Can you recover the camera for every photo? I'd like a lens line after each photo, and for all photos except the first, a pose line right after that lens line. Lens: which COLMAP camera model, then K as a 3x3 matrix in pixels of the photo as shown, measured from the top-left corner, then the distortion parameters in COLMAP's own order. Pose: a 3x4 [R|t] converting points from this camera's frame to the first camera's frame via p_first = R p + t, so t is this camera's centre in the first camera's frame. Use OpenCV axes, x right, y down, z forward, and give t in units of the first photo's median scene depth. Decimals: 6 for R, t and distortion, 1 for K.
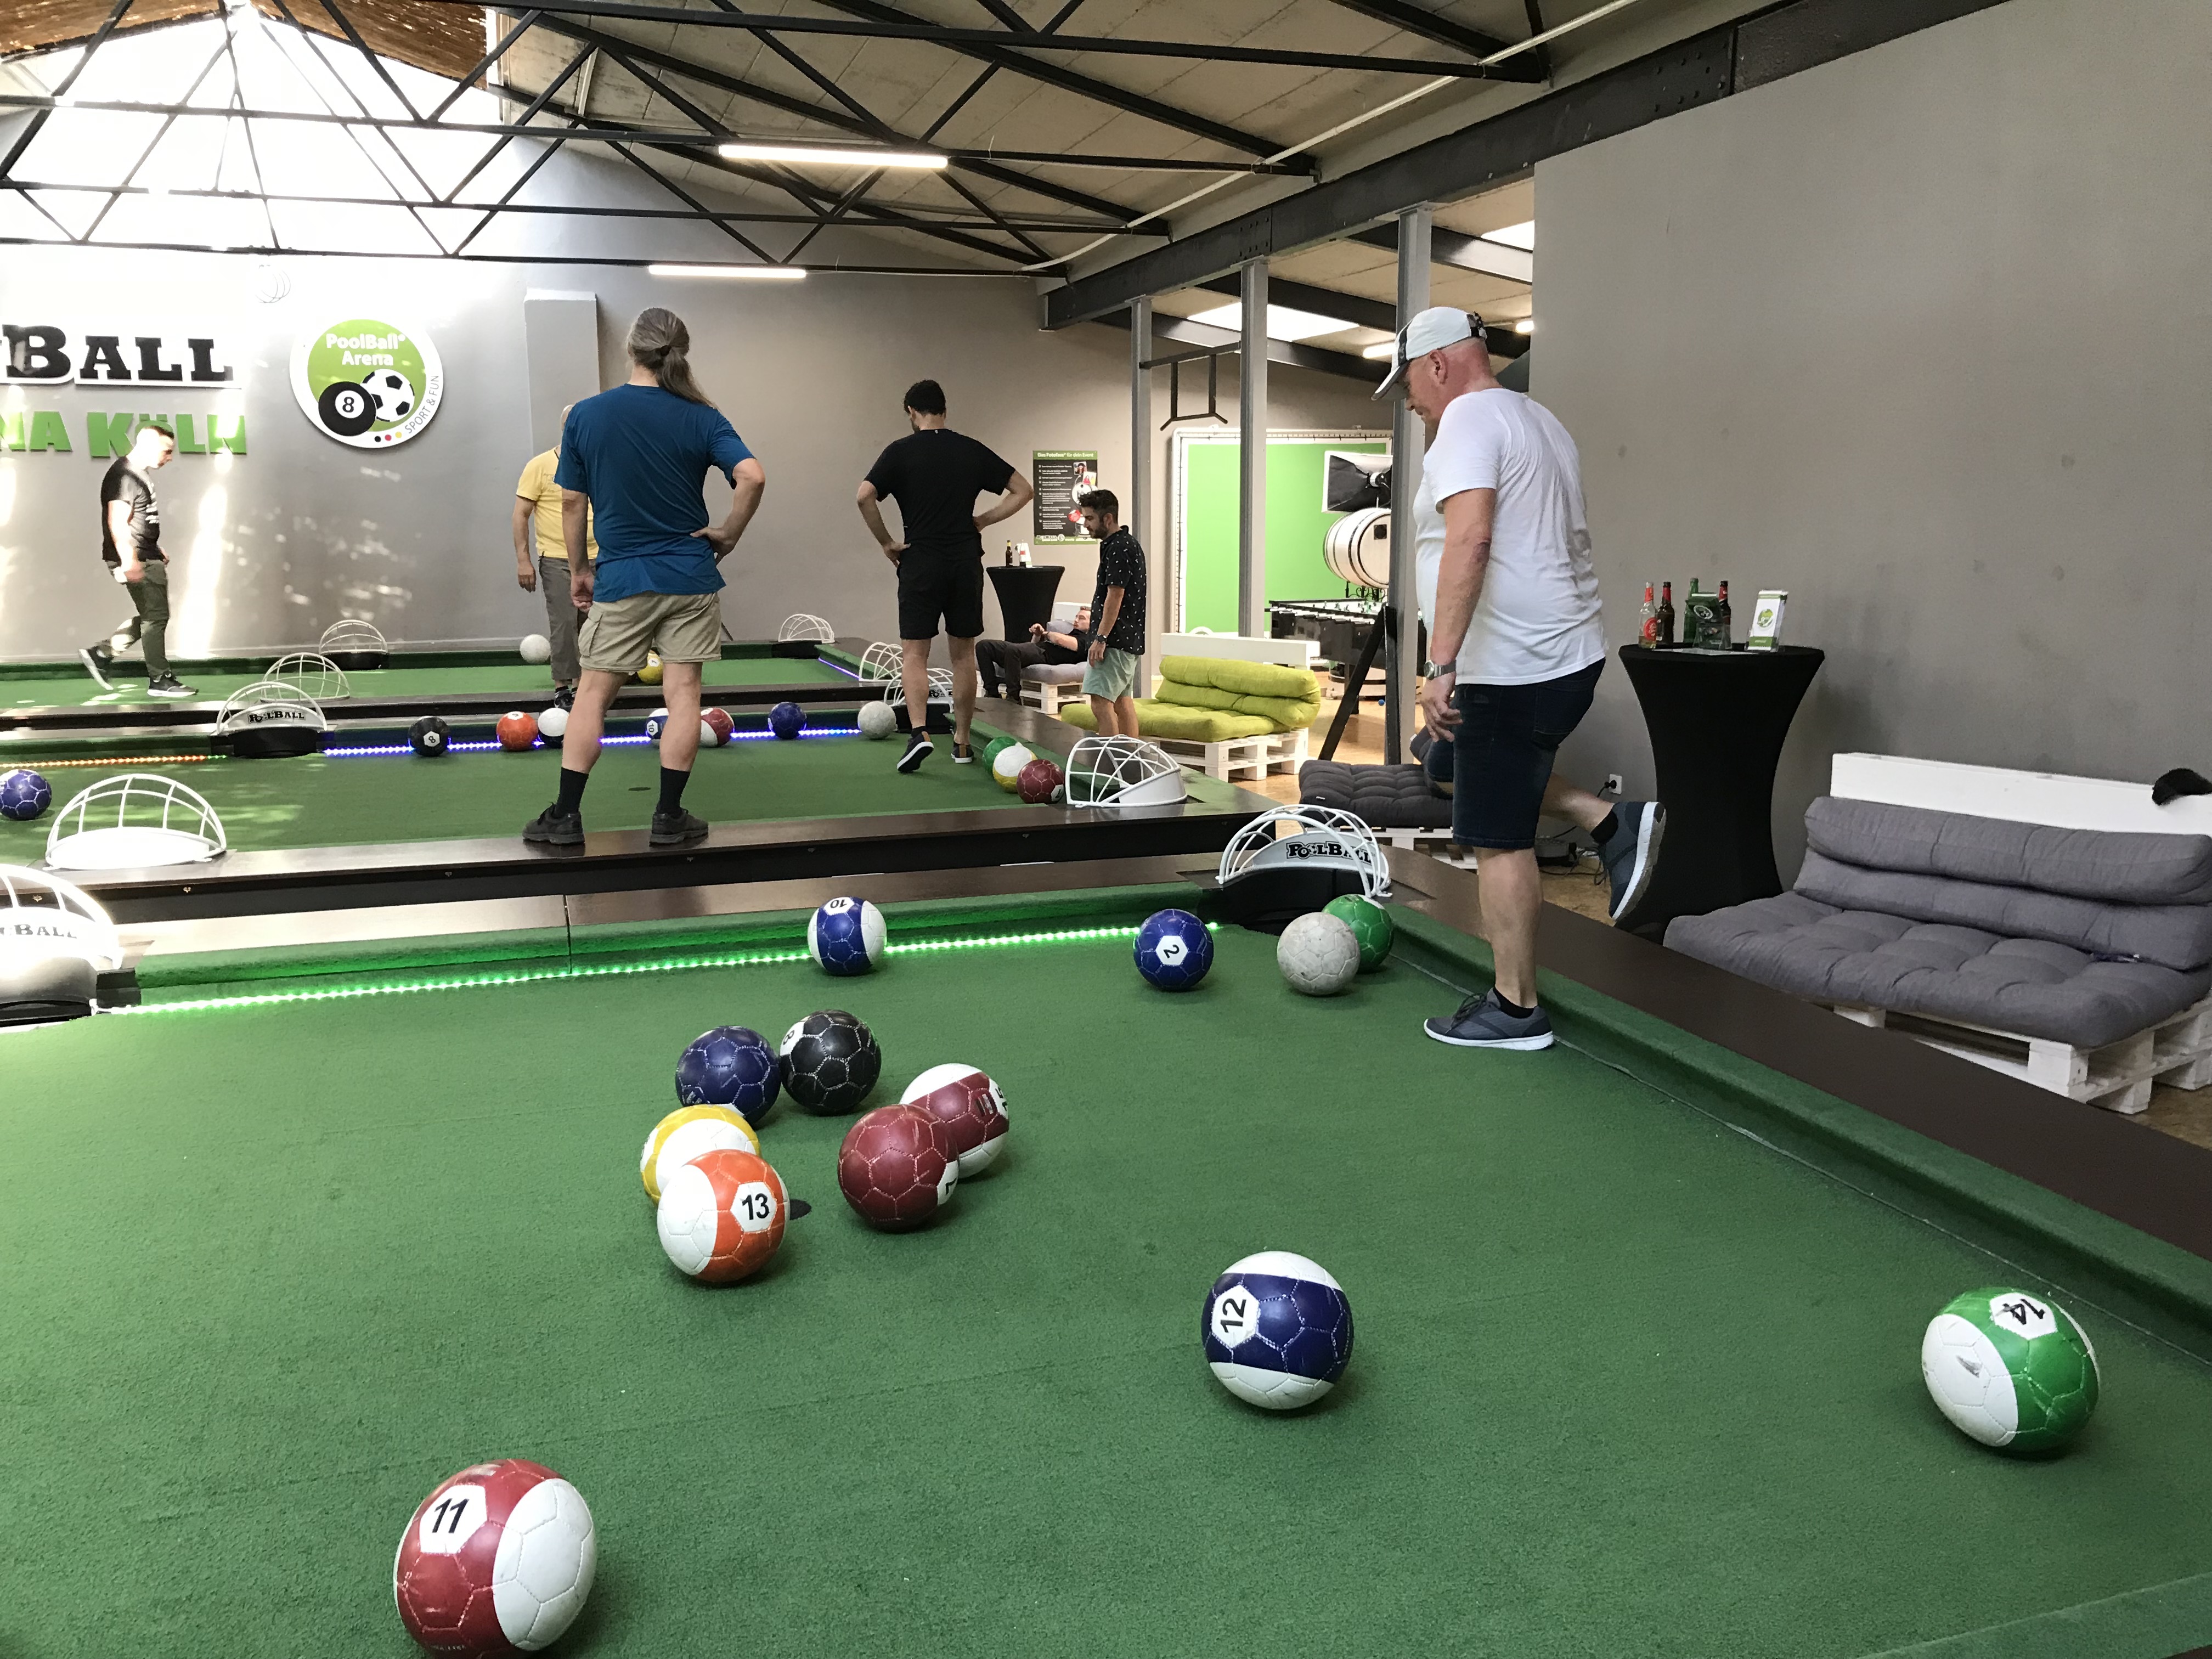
lens RADIAL K [[1837.3, 0, 1085.3], [0, 1837.3, 785.9], [0, 0, 1]] dist [0.063915, -0.074787]
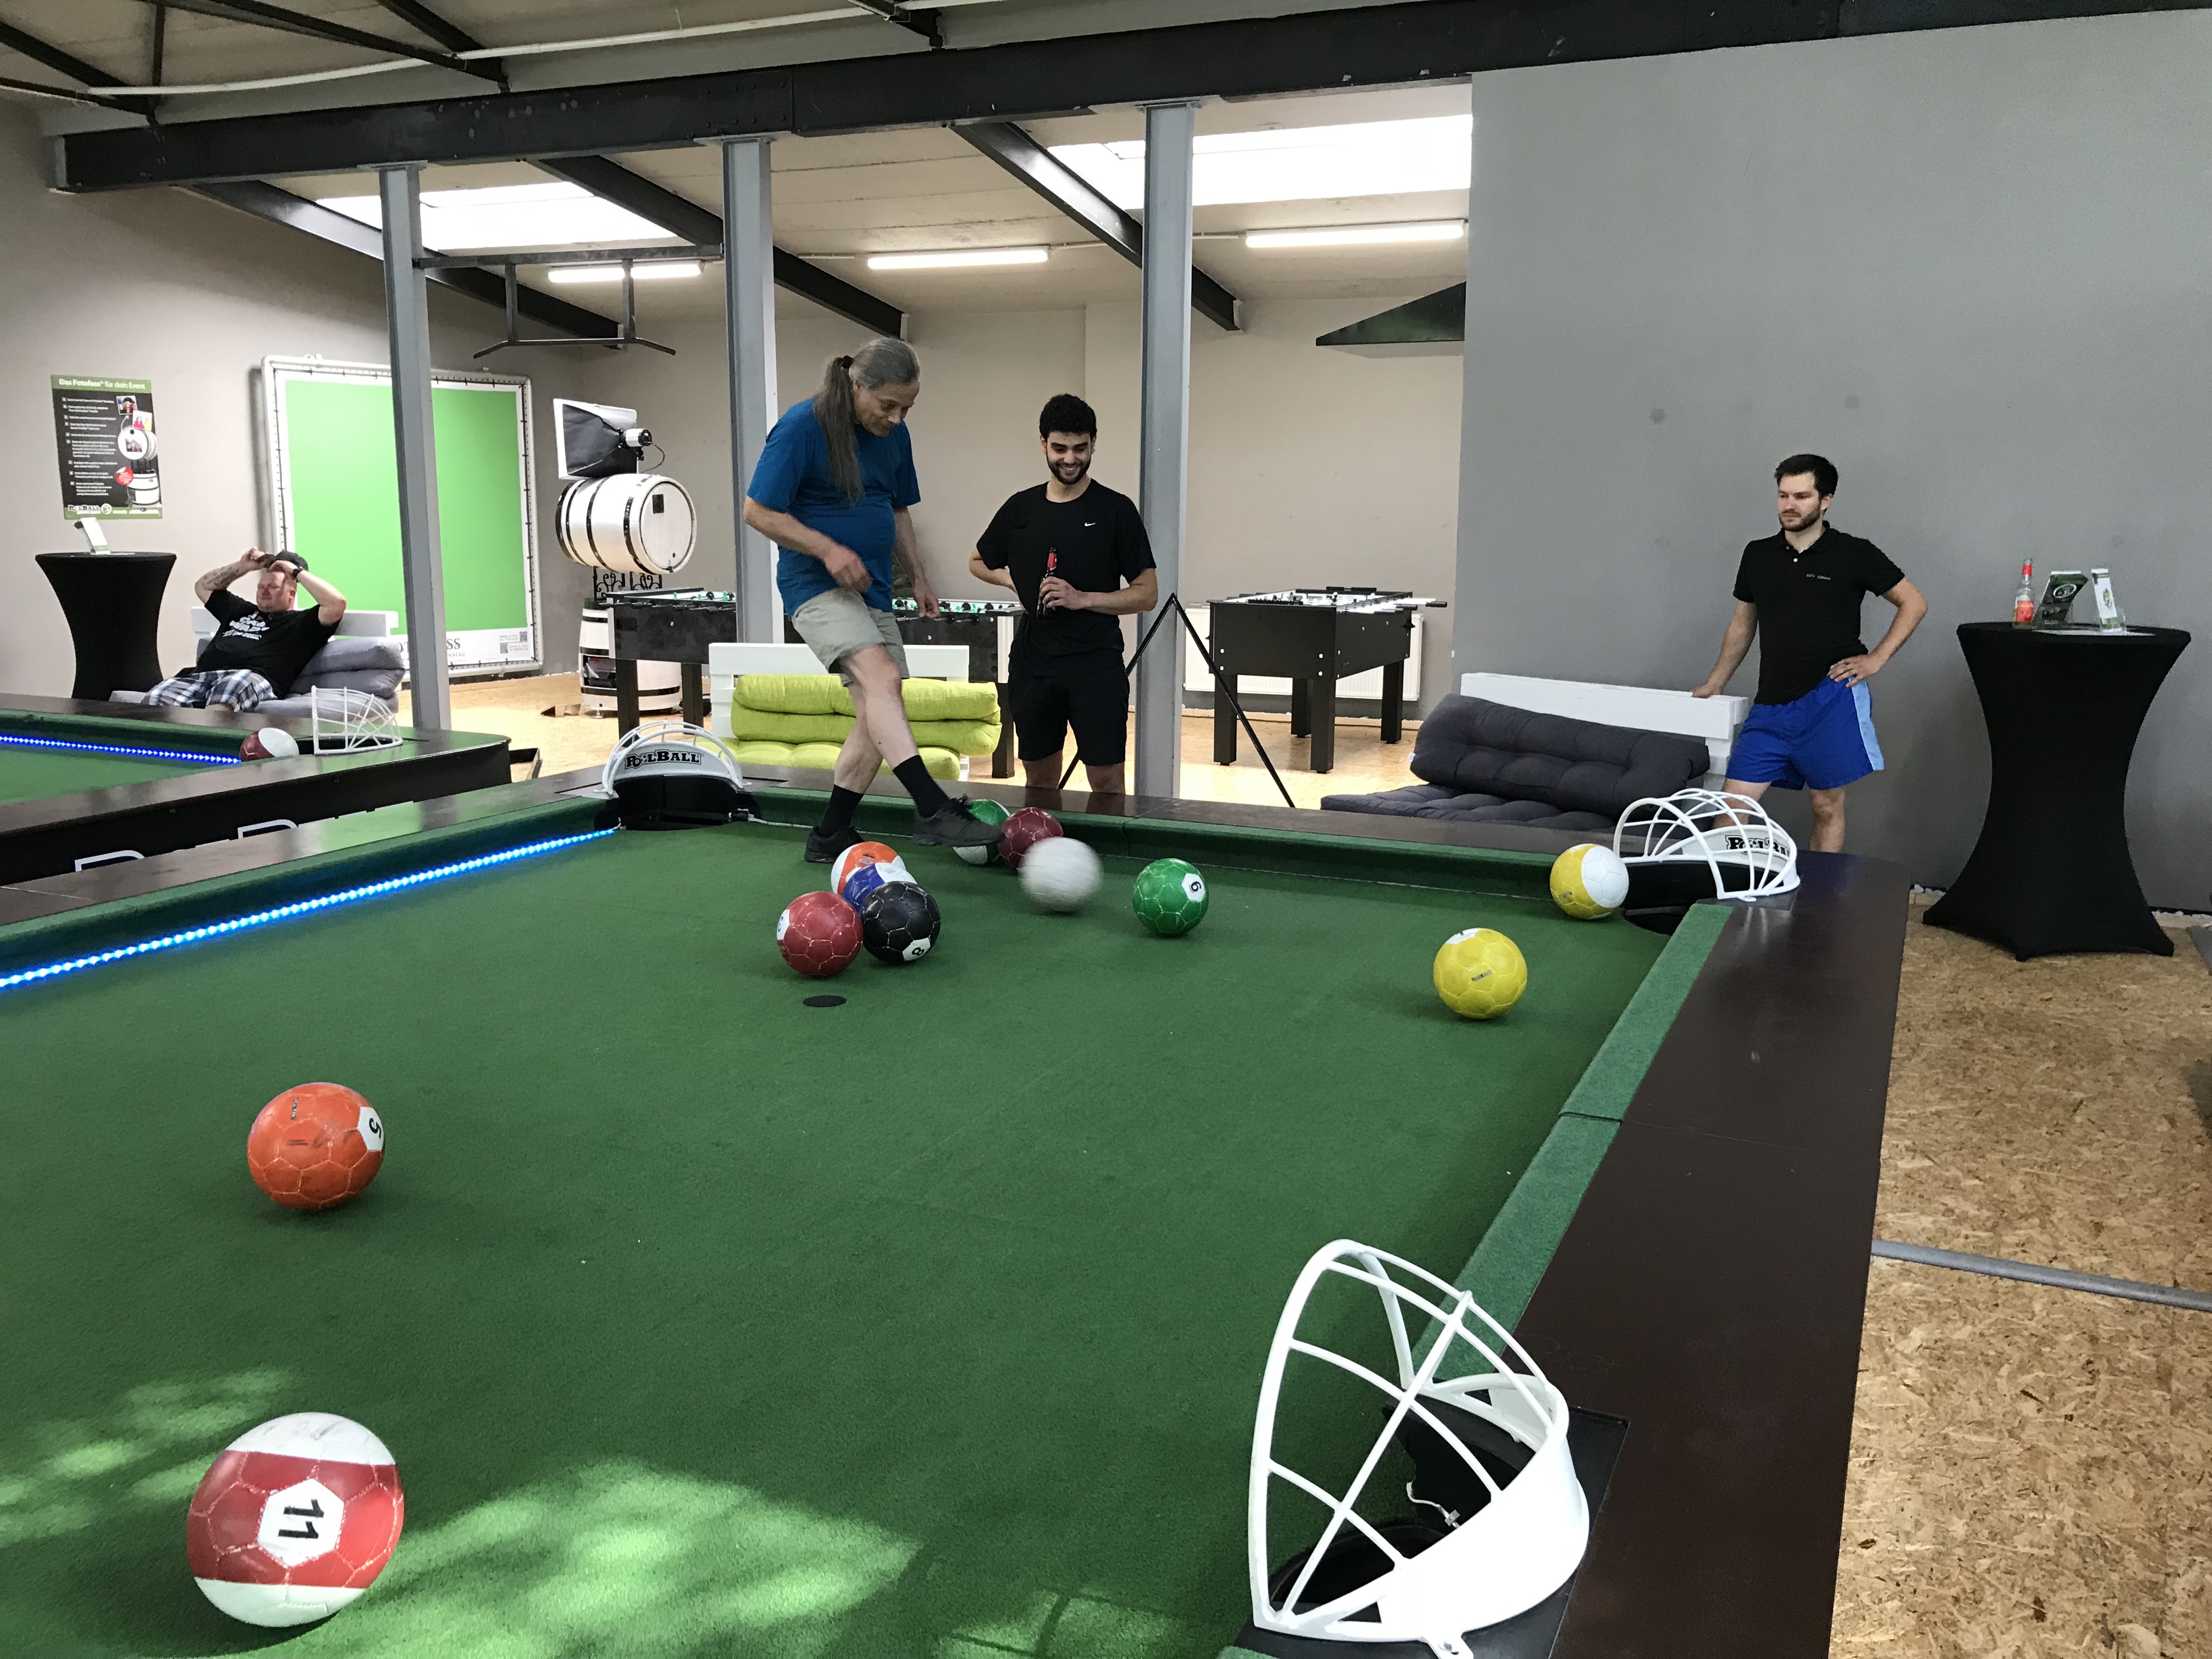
lens RADIAL K [[1821.0, 0, 1102.3], [0, 1821.0, 814.0], [0, 0, 1]] dist [0.012192, 0.008612]
pose [[0.661631, -0.123429, 0.739601, -0.351597], [0.099656, 0.992083, 0.076415, -0.050865], [-0.743178, 0.023147, 0.668693, 0.368944]]
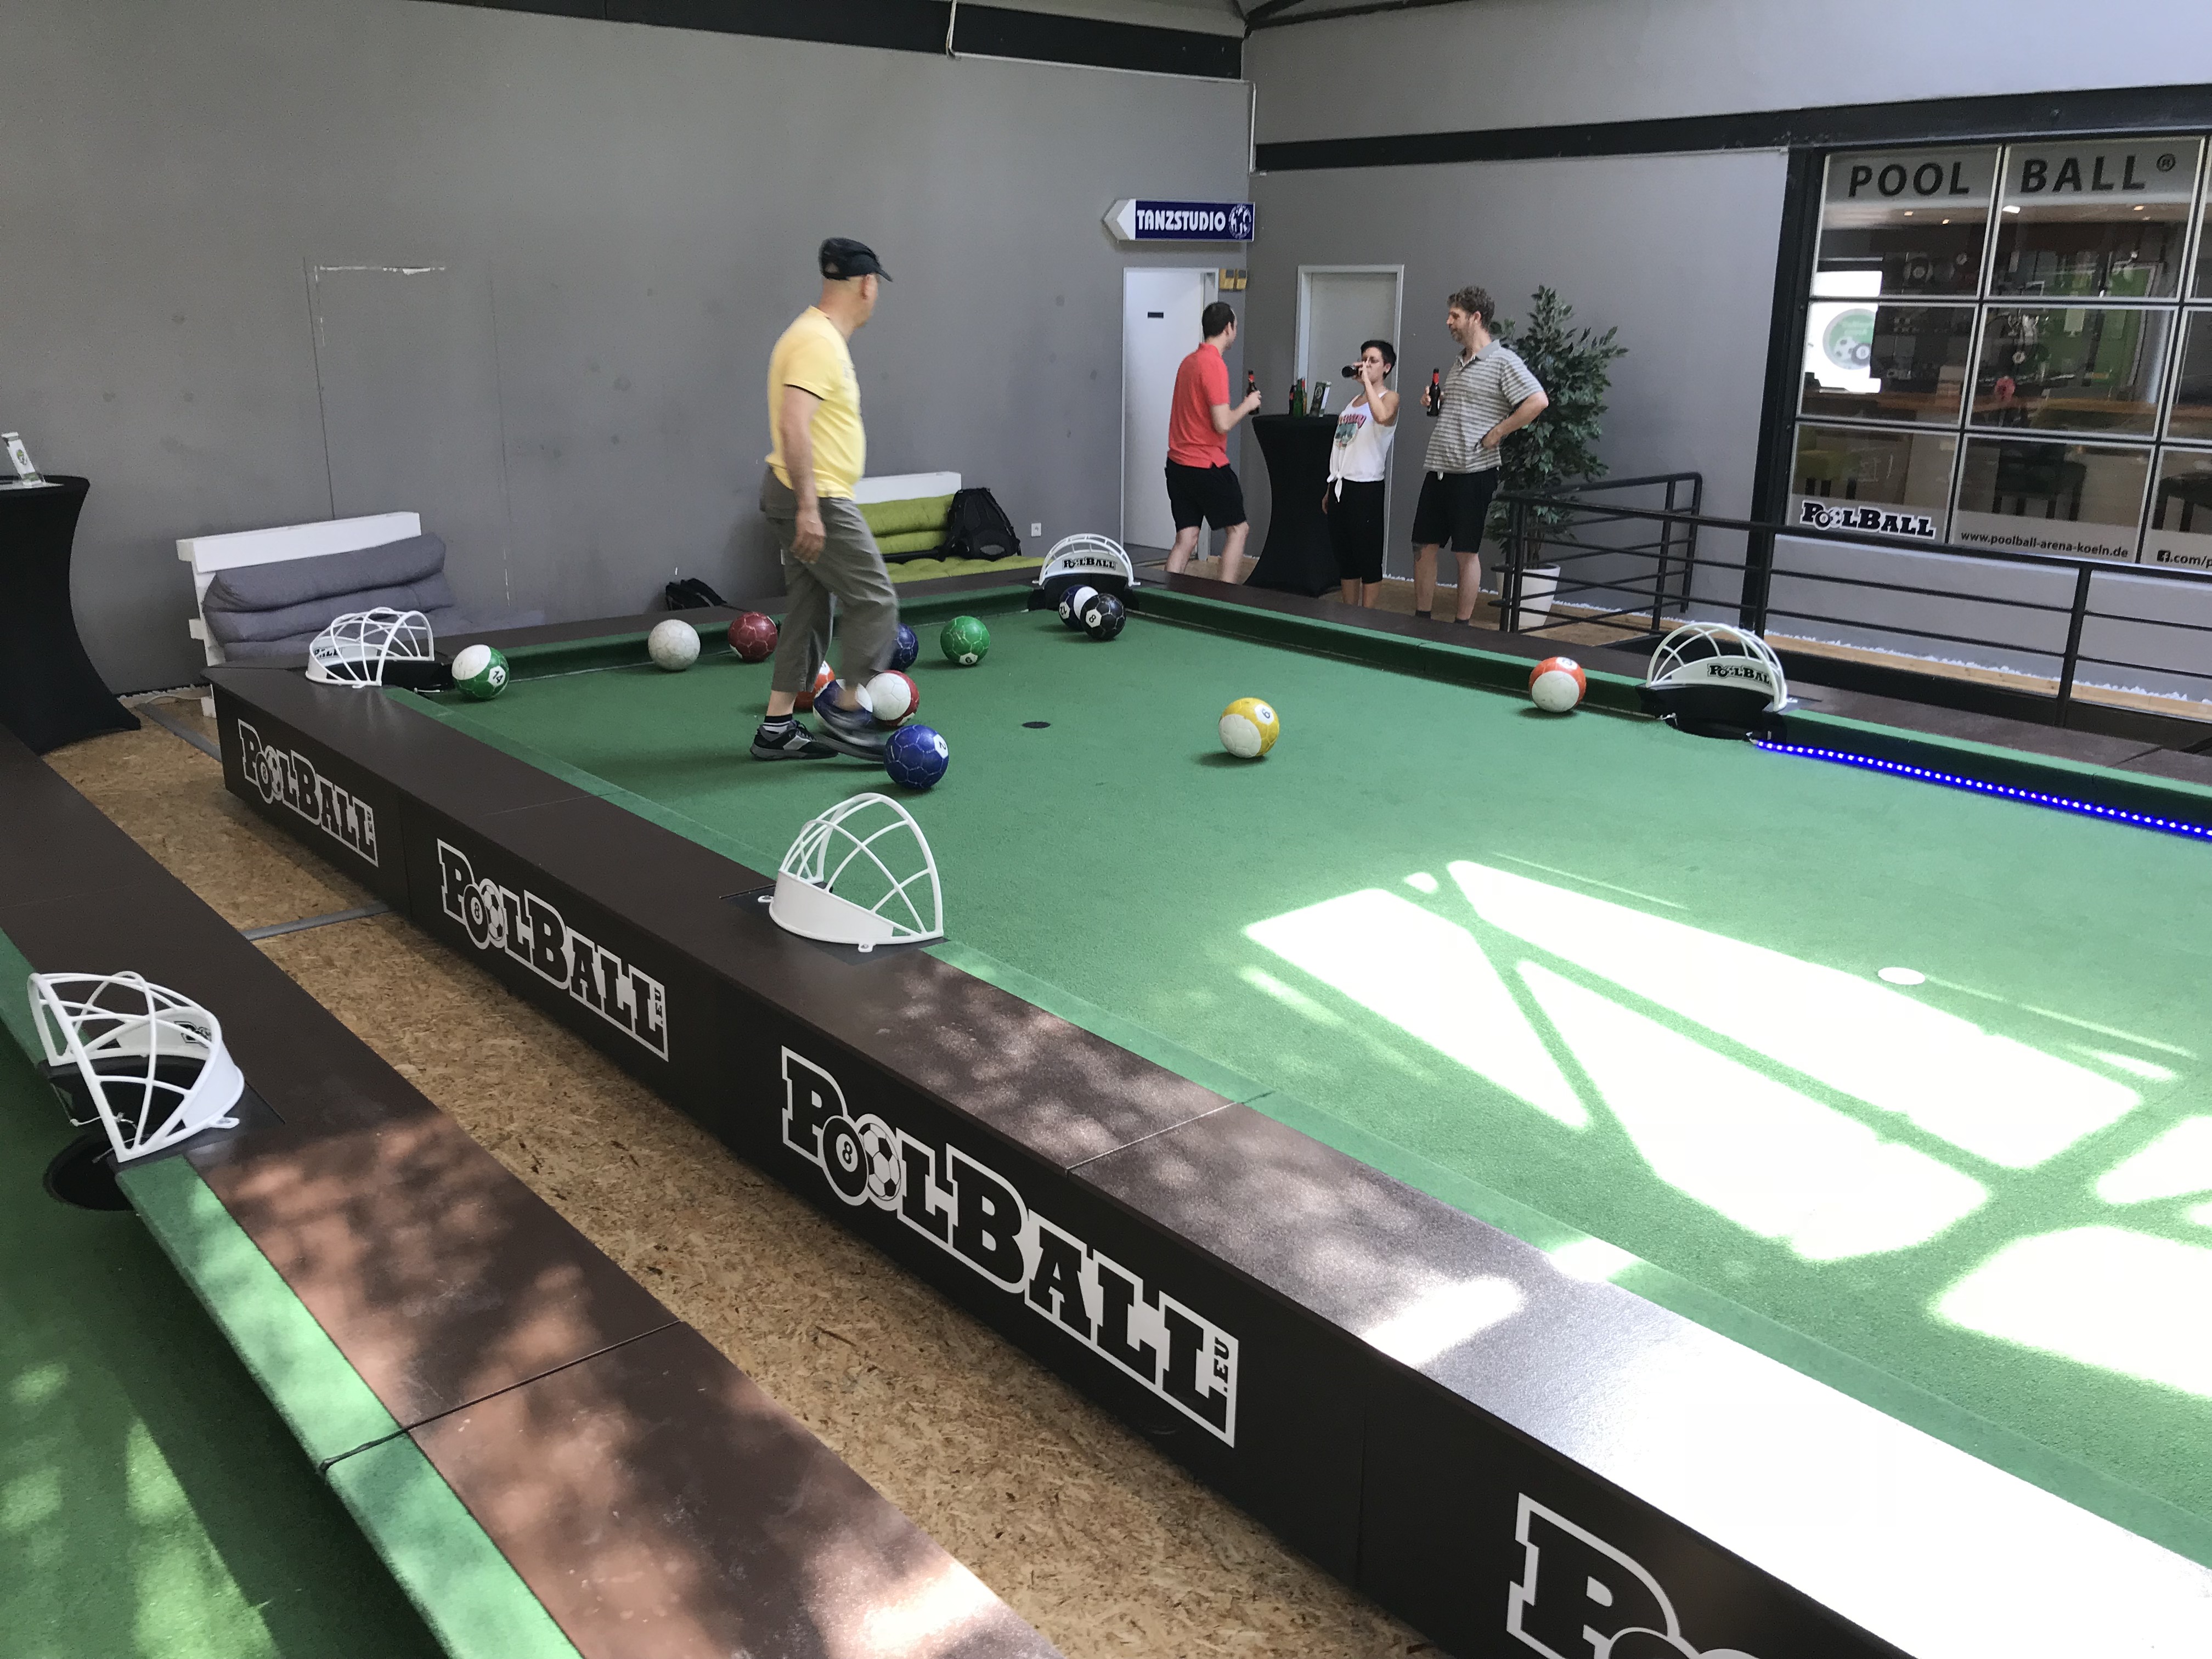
lens RADIAL K [[1820.2, 0, 1081.1], [0, 1820.2, 828.5], [0, 0, 1]] dist [0.021244, -0.005911]
pose [[-0.390879, -0.264739, 0.881548, -0.497569], [0.131699, 0.931804, 0.338226, -0.085321], [-0.910971, 0.248305, -0.329356, 0.403105]]
